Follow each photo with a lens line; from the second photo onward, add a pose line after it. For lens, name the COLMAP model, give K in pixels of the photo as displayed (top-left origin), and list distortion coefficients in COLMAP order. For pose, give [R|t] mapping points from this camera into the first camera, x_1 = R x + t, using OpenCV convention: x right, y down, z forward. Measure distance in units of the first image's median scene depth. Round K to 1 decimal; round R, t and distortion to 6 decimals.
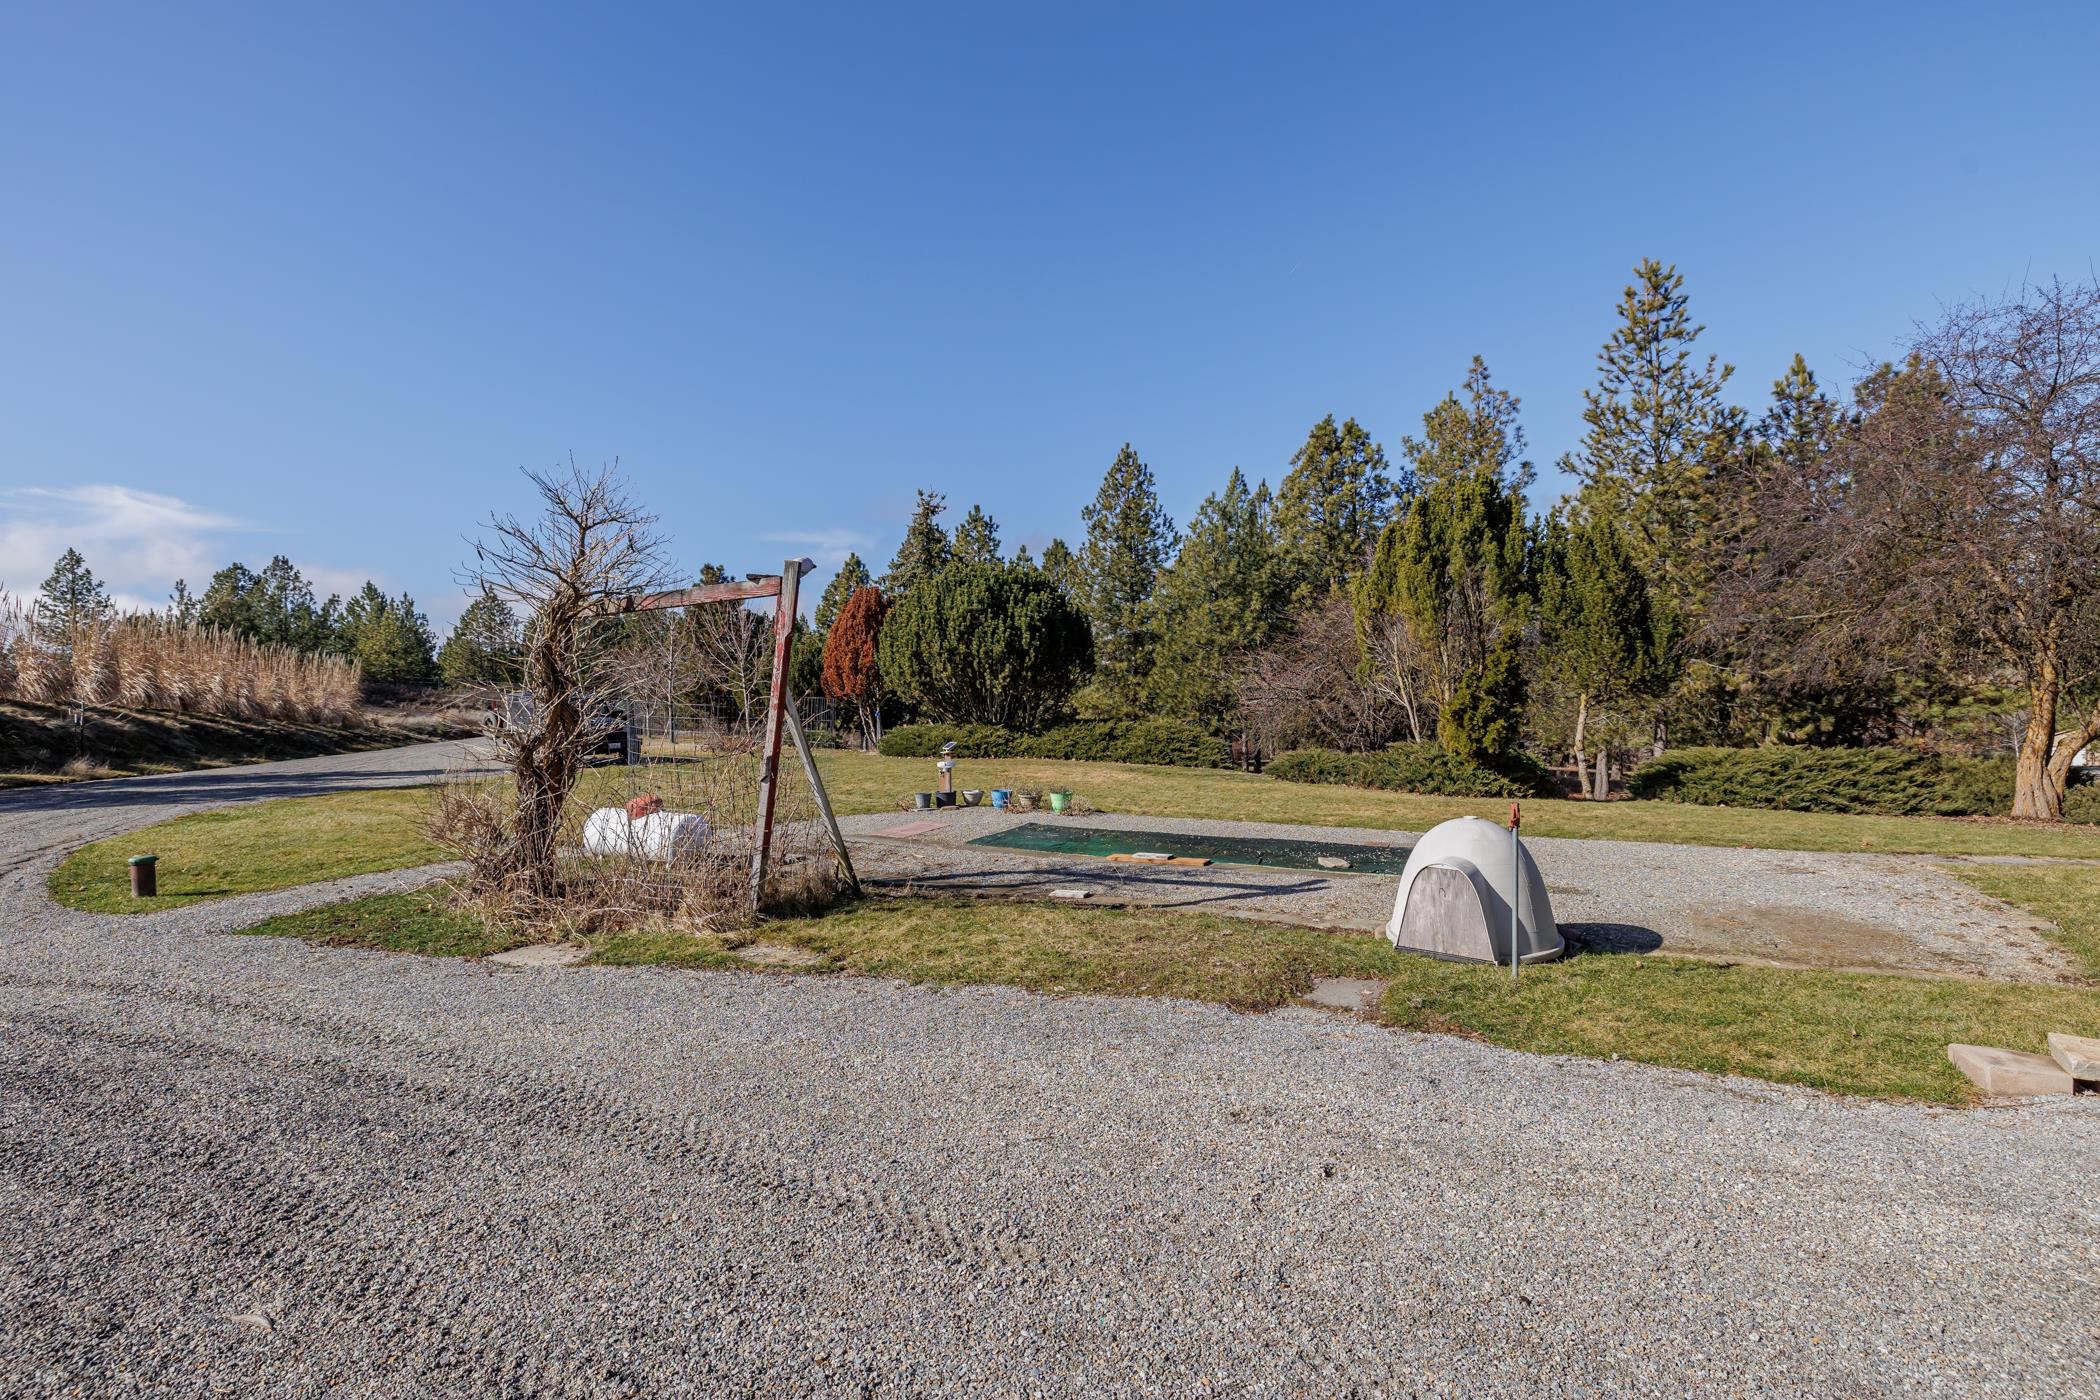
lens RADIAL K [[812.8, 0, 1050.0], [0, 812.8, 700.0], [0, 0, 1]] dist [0.000574, 0.000225]
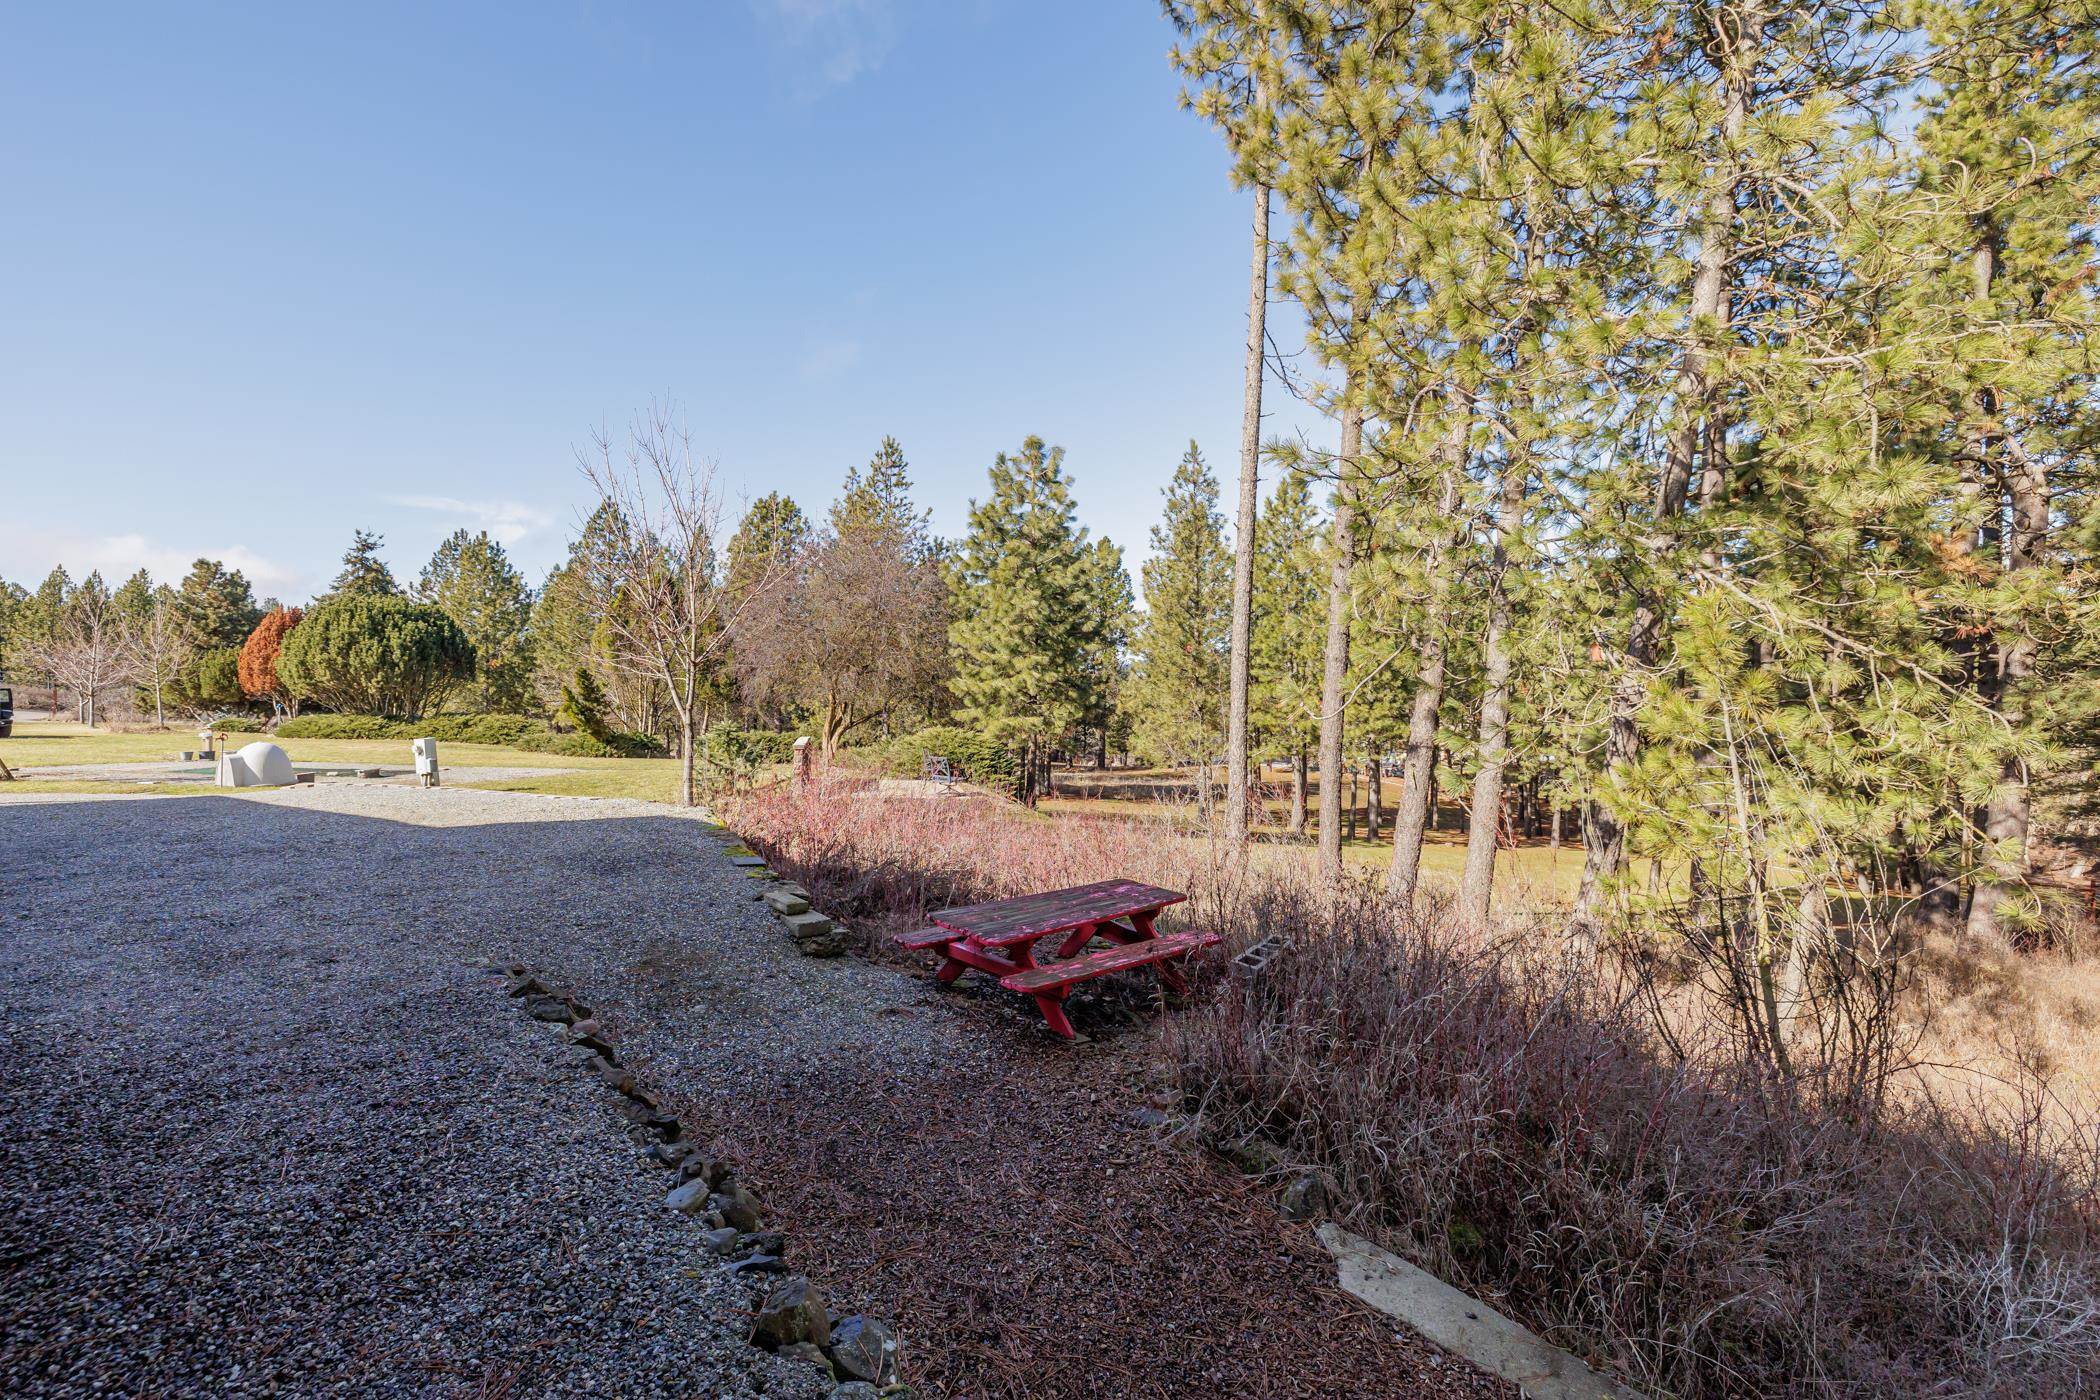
lens RADIAL K [[812.8, 0, 1050.0], [0, 812.8, 700.0], [0, 0, 1]] dist [0.000574, 0.000225]
pose [[0.947728, 0.023630, 0.318204, 0.587931], [-0.022397, 0.999721, -0.007534, -0.011375], [-0.318293, 0.000014, 0.947992, -0.683361]]
